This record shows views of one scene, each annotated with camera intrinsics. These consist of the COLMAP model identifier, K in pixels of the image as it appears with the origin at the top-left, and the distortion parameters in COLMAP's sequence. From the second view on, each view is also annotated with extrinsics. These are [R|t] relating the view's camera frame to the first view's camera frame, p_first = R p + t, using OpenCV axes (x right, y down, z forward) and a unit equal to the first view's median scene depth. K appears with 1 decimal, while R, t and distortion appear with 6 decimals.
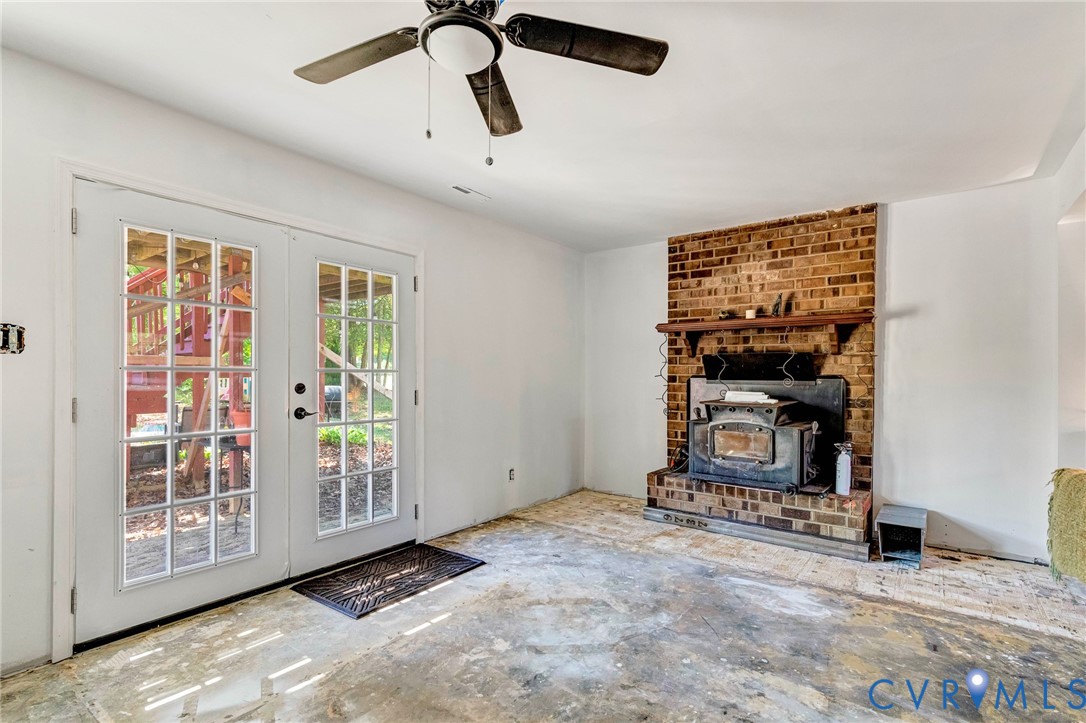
lens RADIAL K [[509.3, 0, 544.4], [0, 509.3, 373.8], [0, 0, 1]] dist [0.001097, -0.000560]
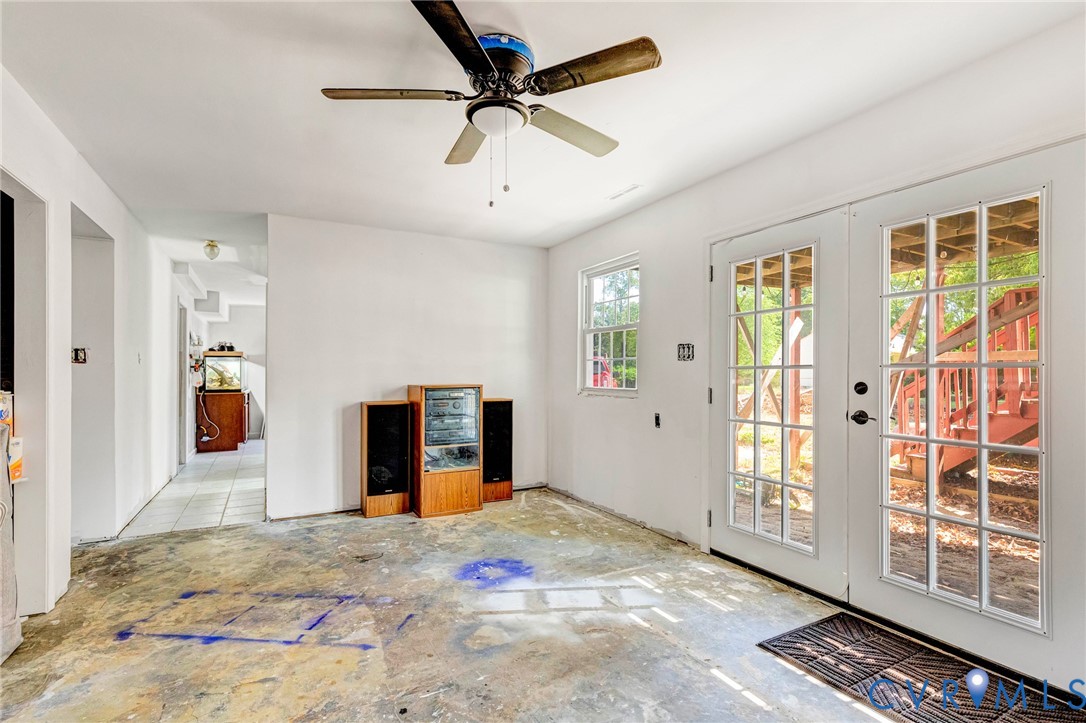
lens RADIAL K [[509.3, 0, 544.4], [0, 509.3, 373.8], [0, 0, 1]] dist [0.001097, -0.000560]
pose [[-0.415575, 0.000853, -0.909558, 0.605263], [0.005462, 0.999984, -0.001558, 0.003626], [0.909542, -0.005616, -0.415573, 1.040634]]
